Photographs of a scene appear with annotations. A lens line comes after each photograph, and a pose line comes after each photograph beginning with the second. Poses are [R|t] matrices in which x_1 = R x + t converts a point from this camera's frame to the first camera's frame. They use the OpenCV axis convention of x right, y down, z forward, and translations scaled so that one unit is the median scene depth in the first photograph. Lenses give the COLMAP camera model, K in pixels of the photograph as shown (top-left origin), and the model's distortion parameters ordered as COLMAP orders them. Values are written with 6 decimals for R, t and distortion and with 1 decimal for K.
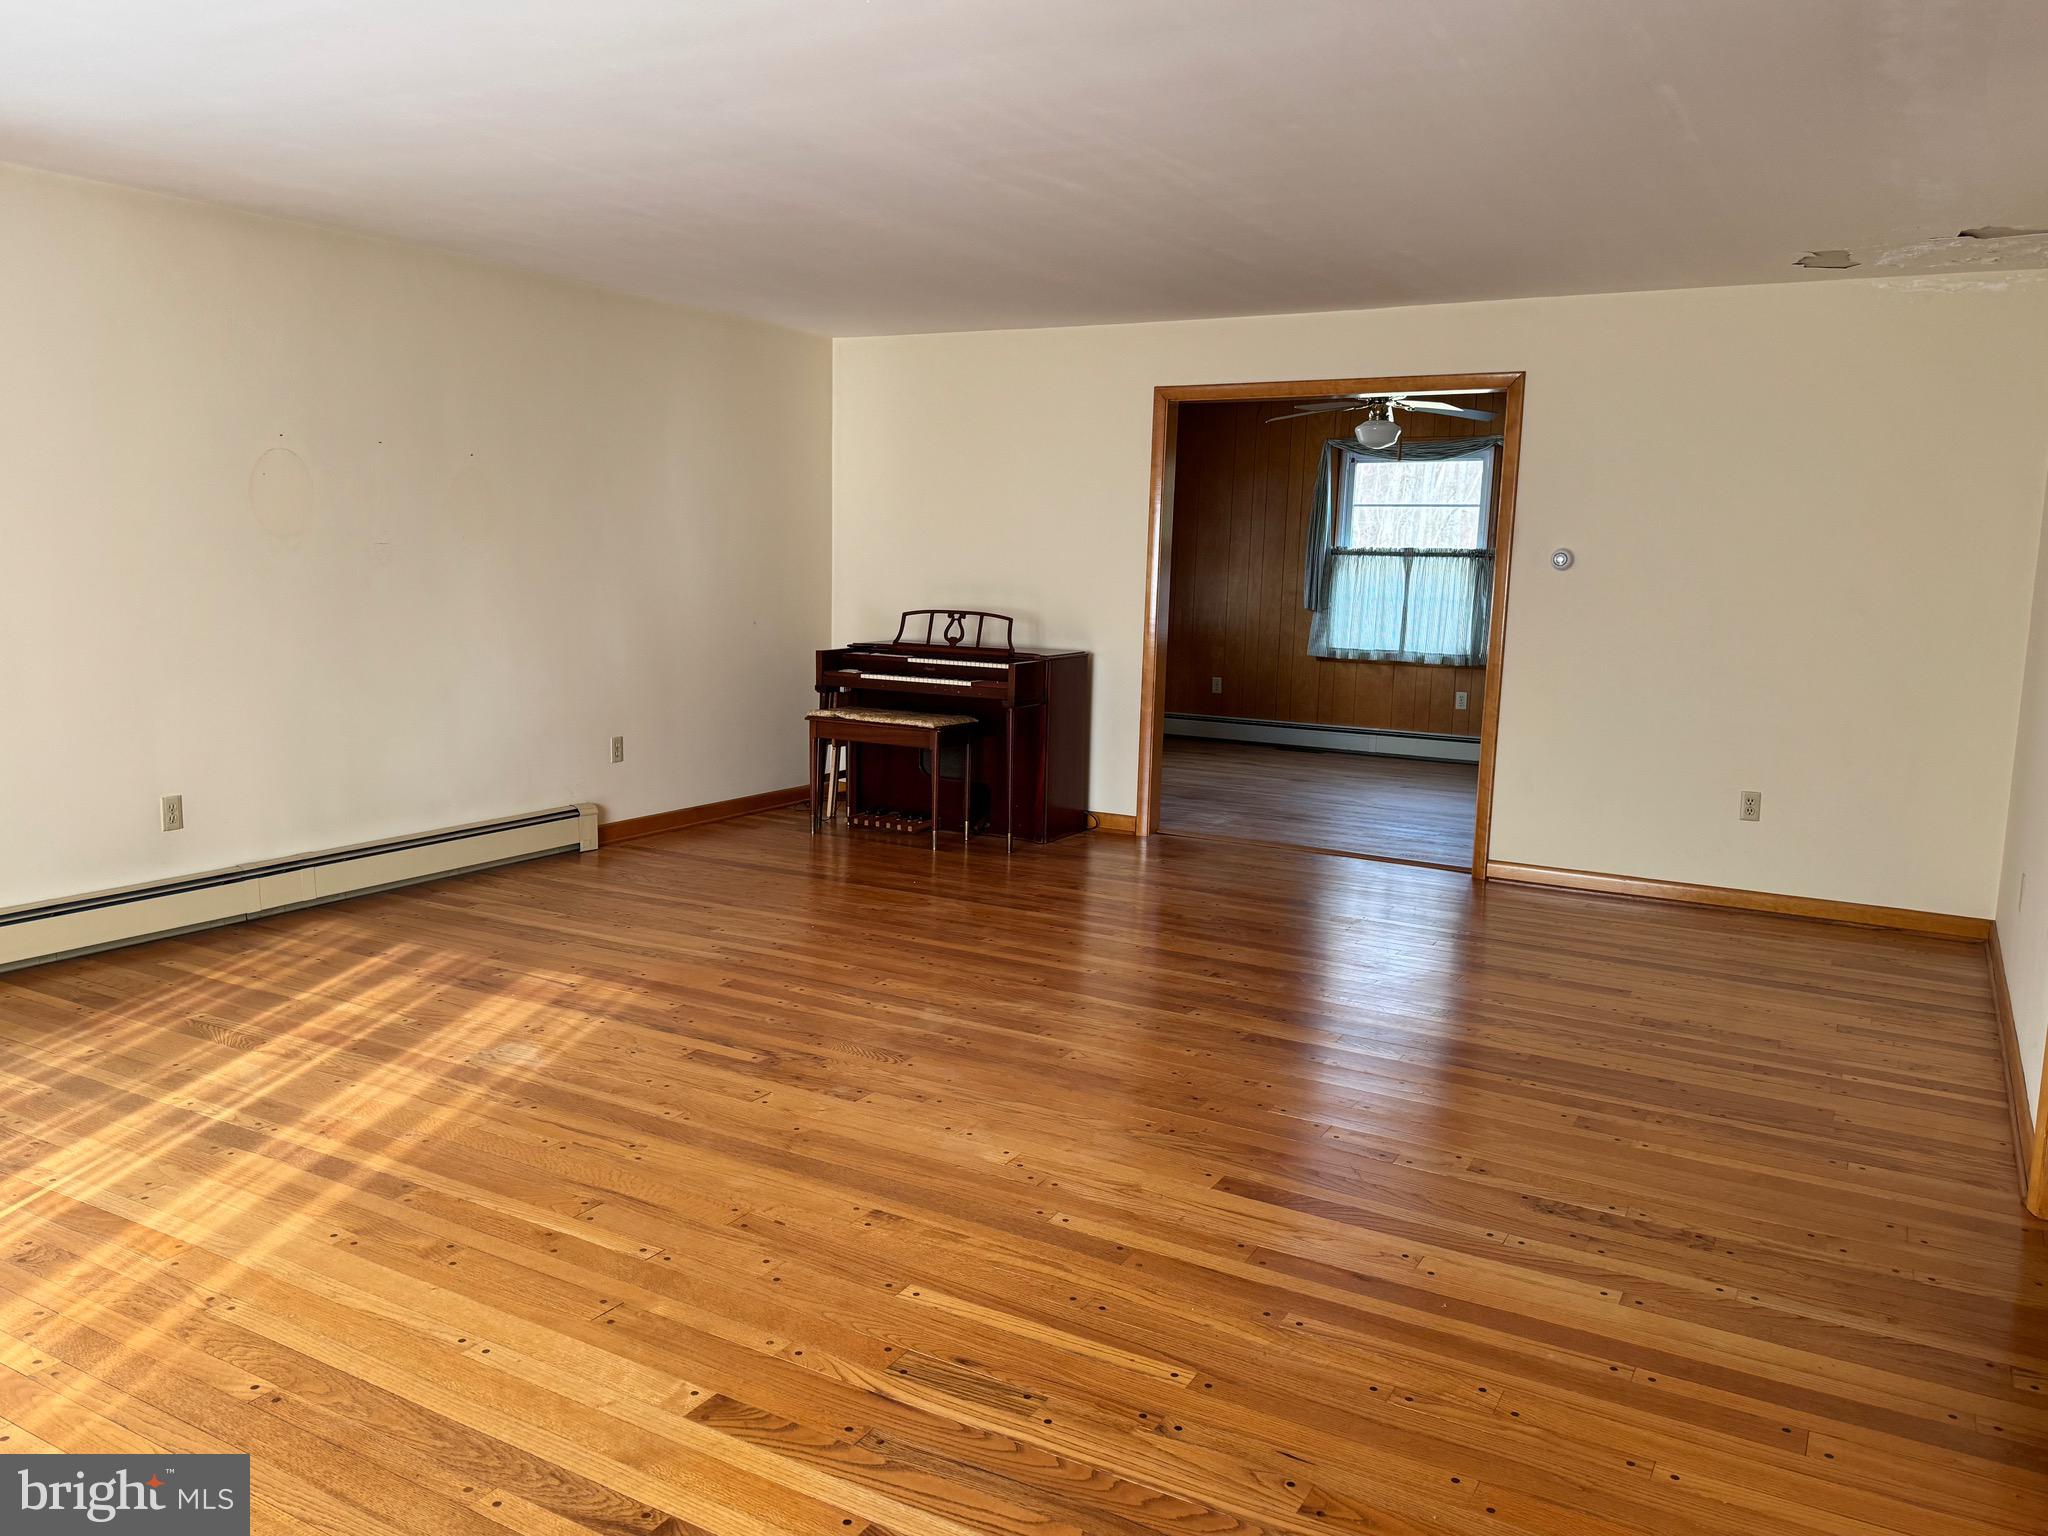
lens RADIAL K [[1544.9, 0, 1032.6], [0, 1544.9, 767.1], [0, 0, 1]] dist [0.049843, -0.048073]
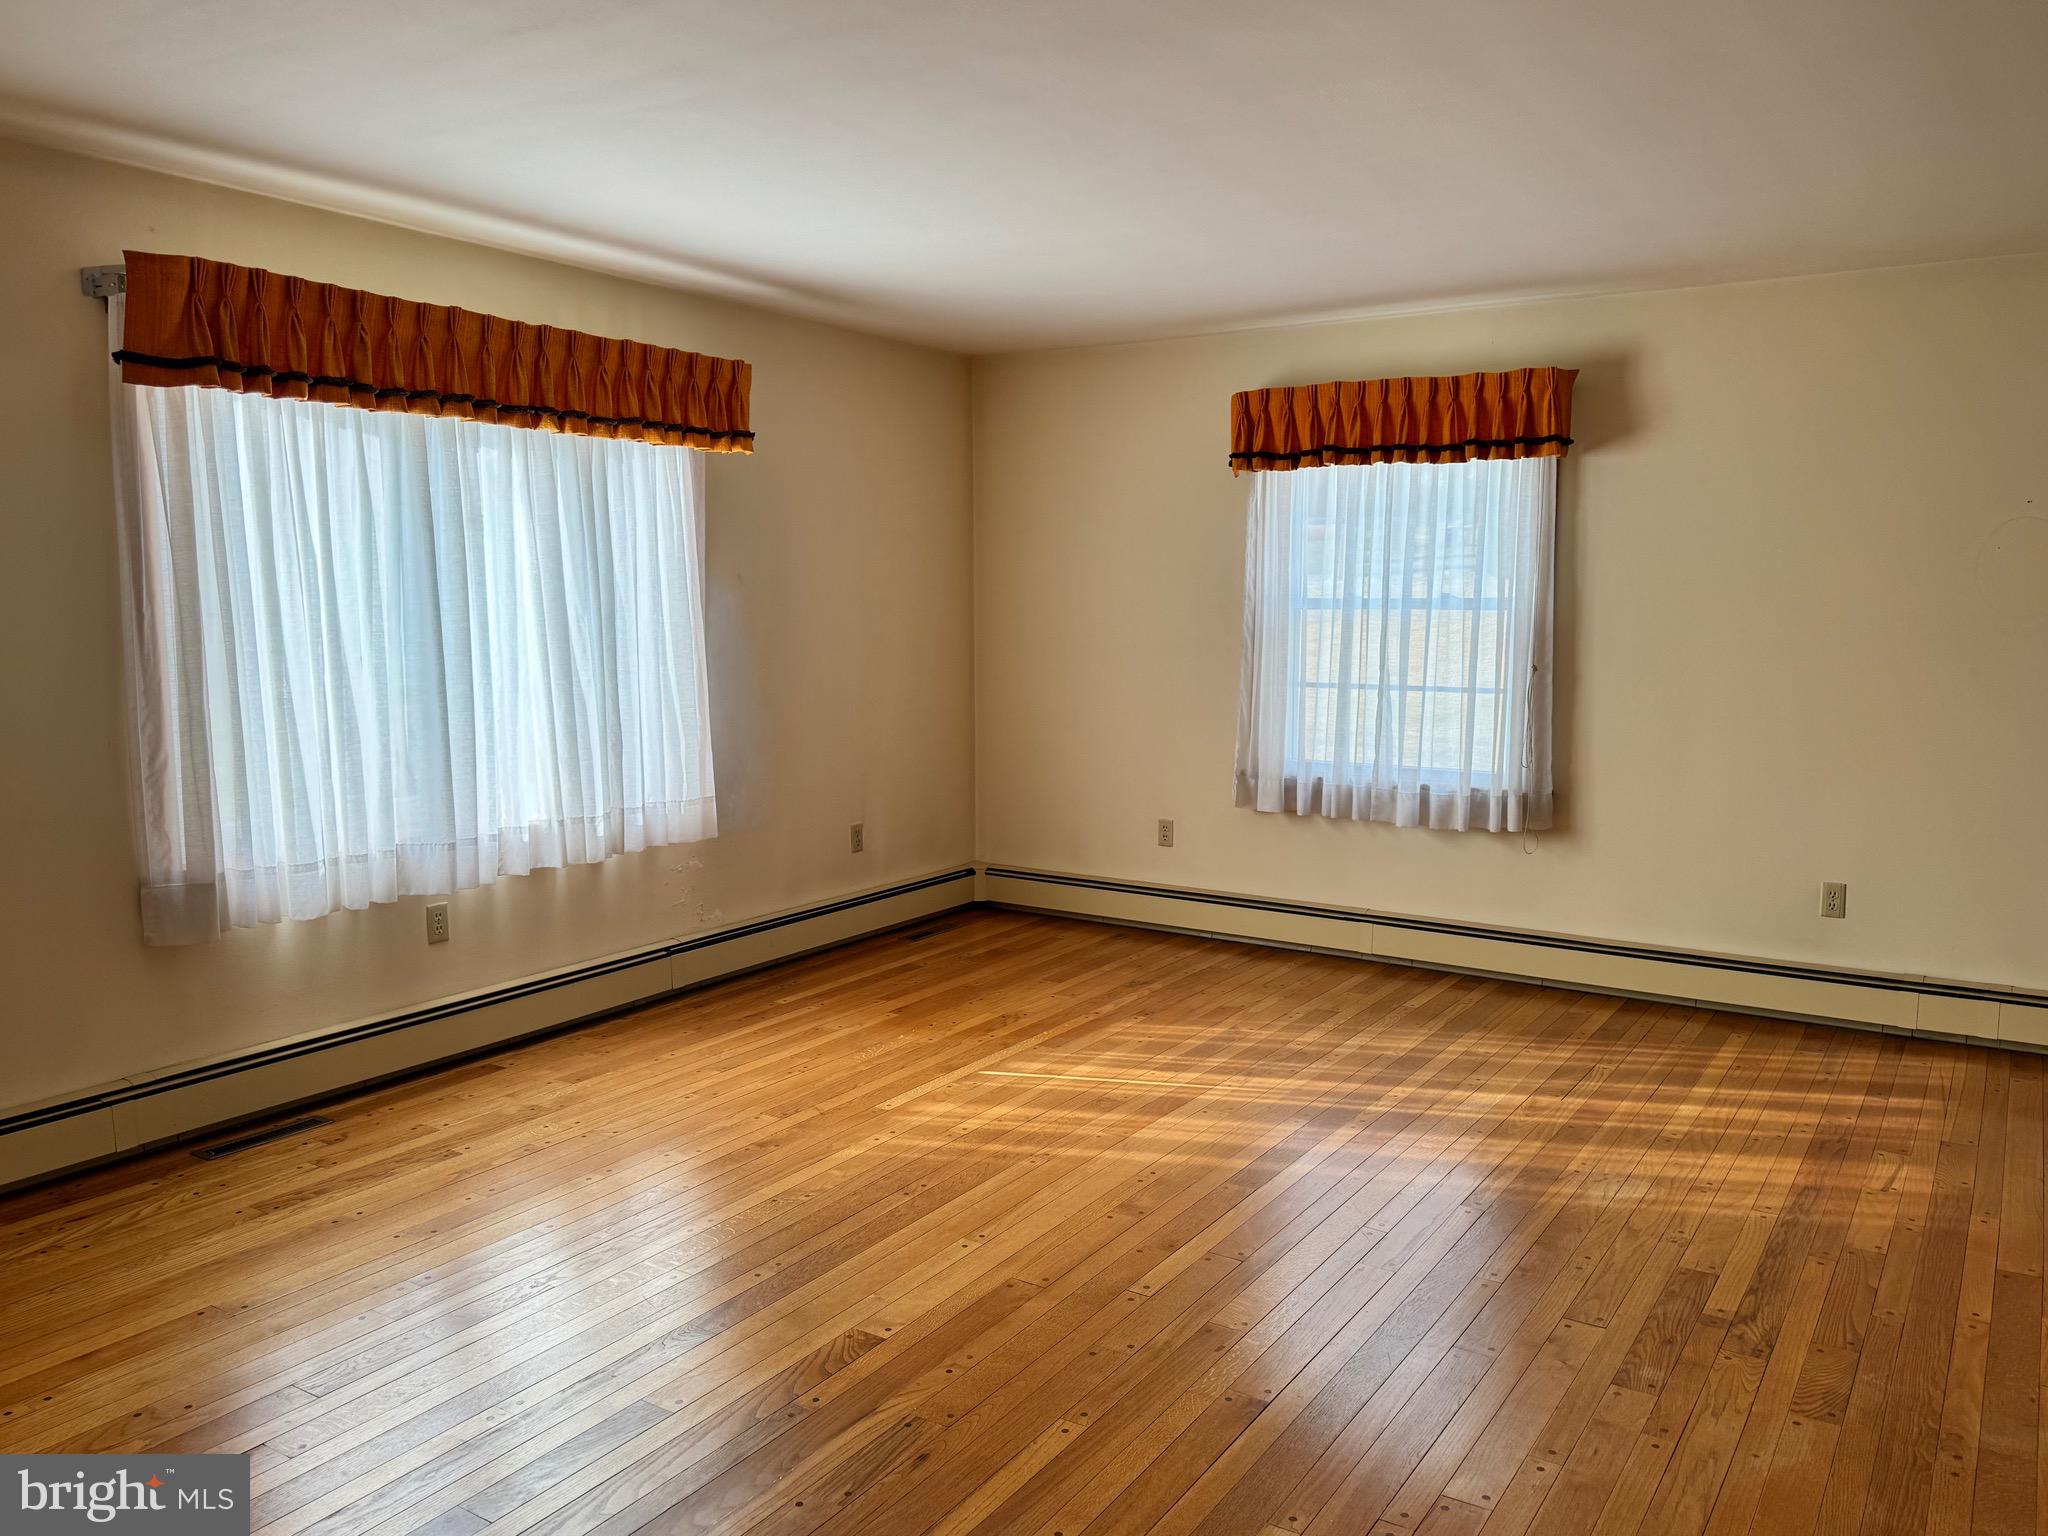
lens RADIAL K [[1544.9, 0, 1016.1], [0, 1544.9, 777.0], [0, 0, 1]] dist [0.049843, -0.048073]
pose [[-0.062227, 0.093706, -0.993653, 0.528787], [-0.149090, 0.983540, 0.102089, -0.083094], [0.986864, 0.154496, -0.047232, 0.635350]]
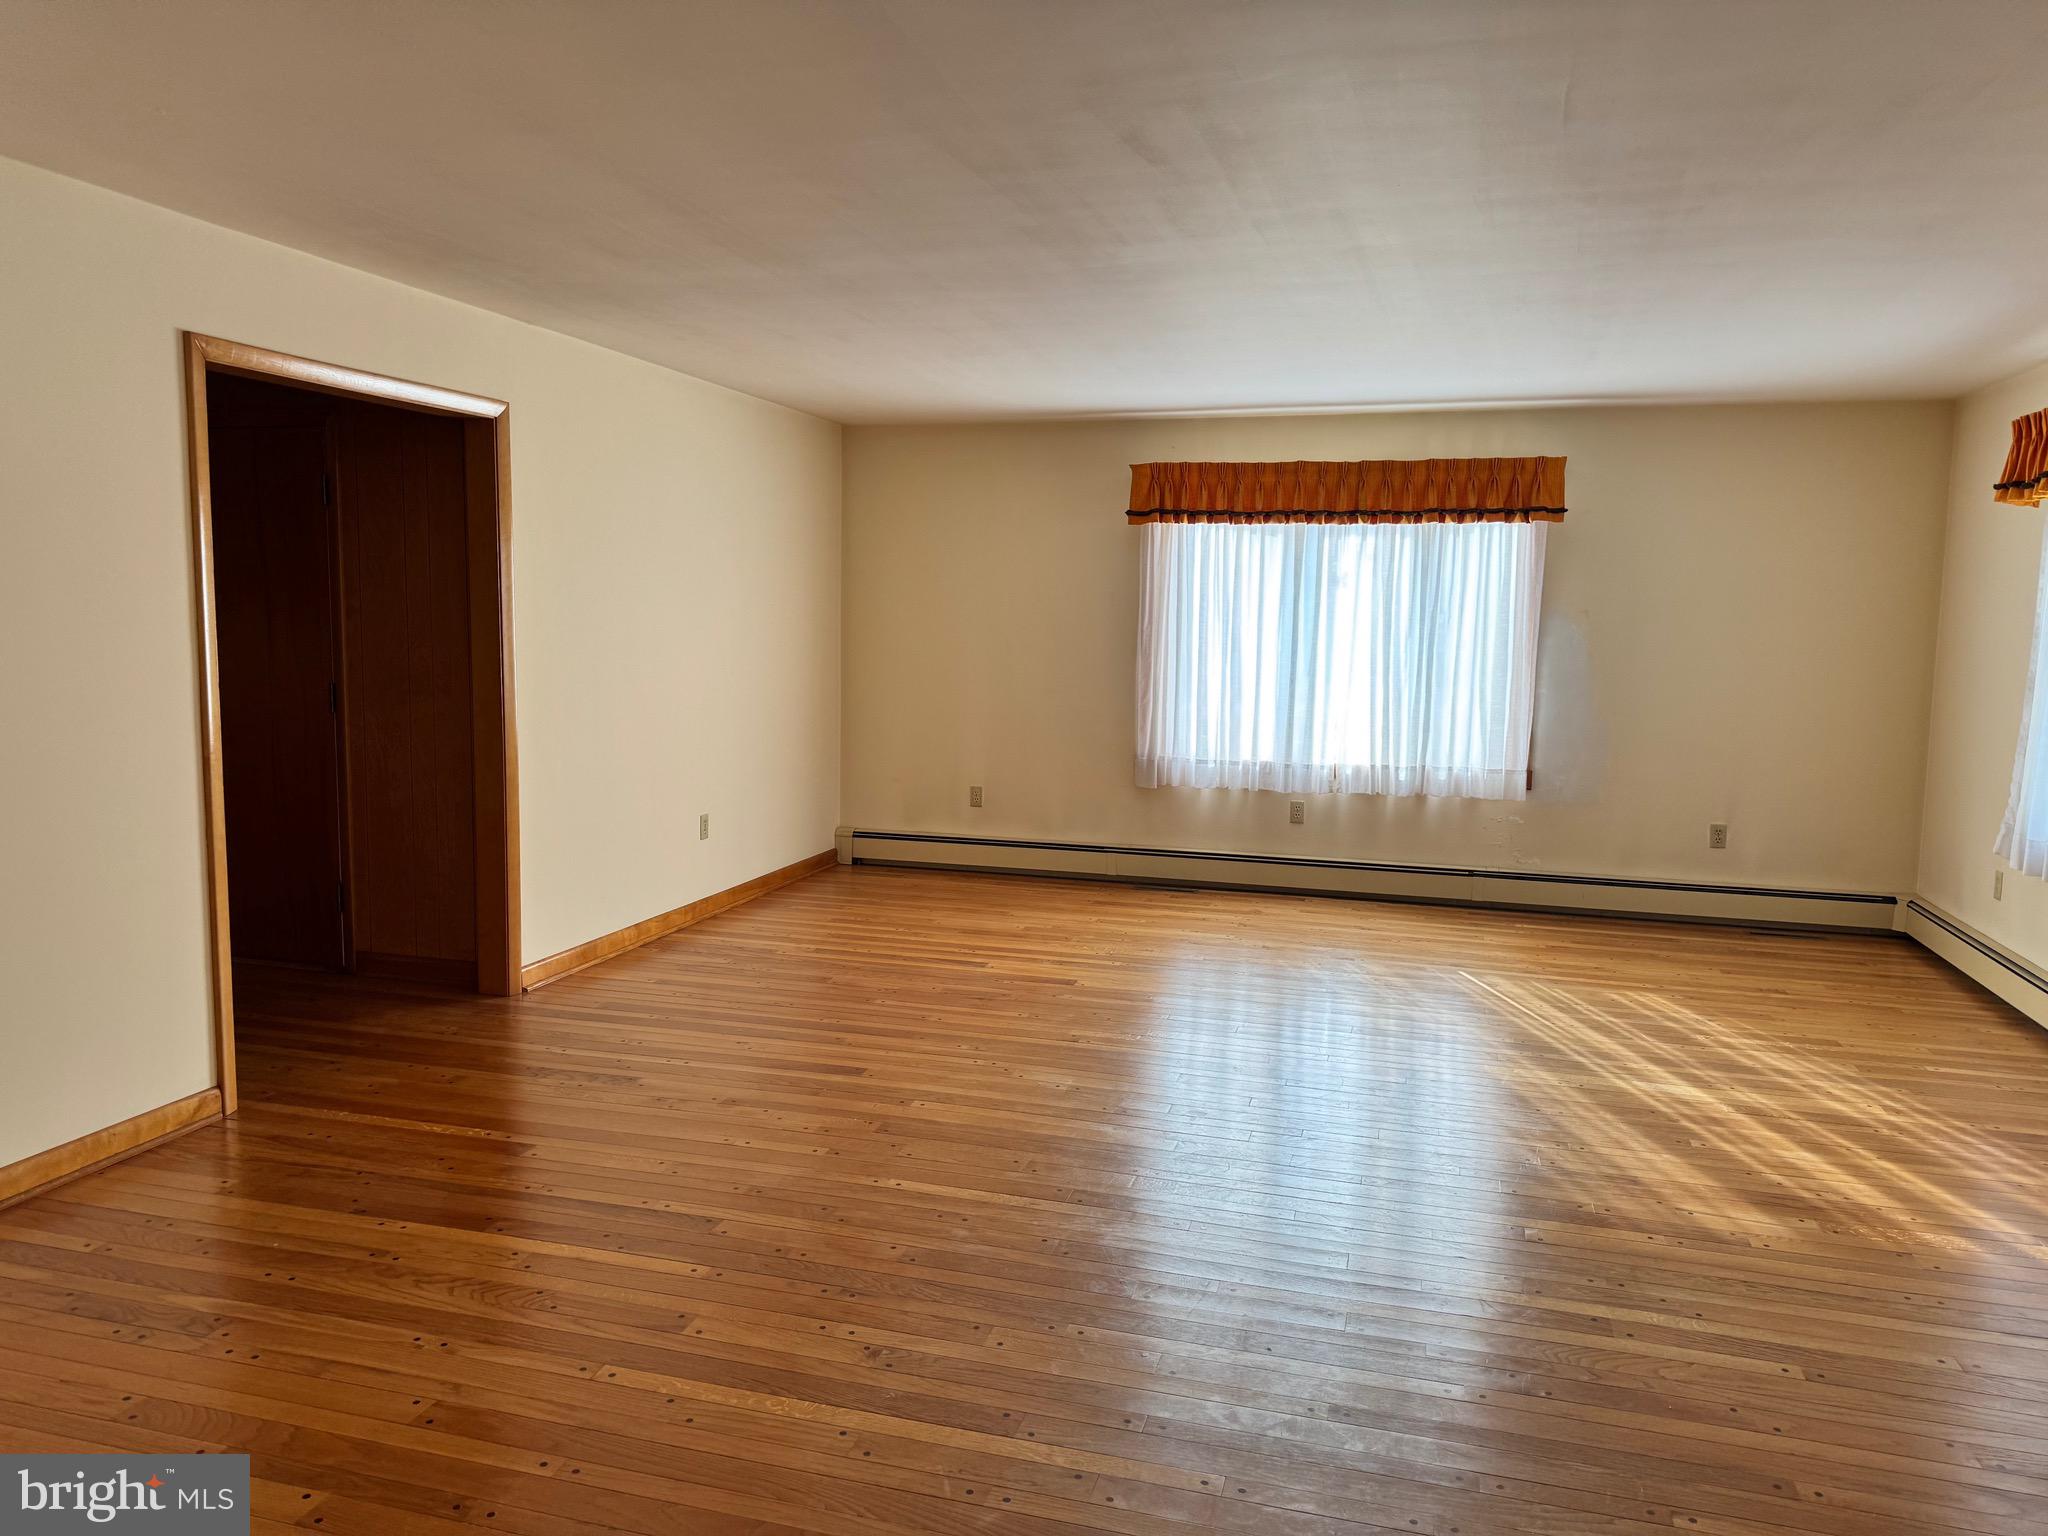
lens RADIAL K [[1440.9, 0, 1015.2], [0, 1440.9, 763.4], [0, 0, 1]] dist [0.048367, -0.057501]
pose [[-0.972442, -0.017022, -0.232524, 0.232643], [-0.073984, 0.968314, 0.238524, -0.255045], [0.221096, 0.249154, -0.942889, 1.723633]]
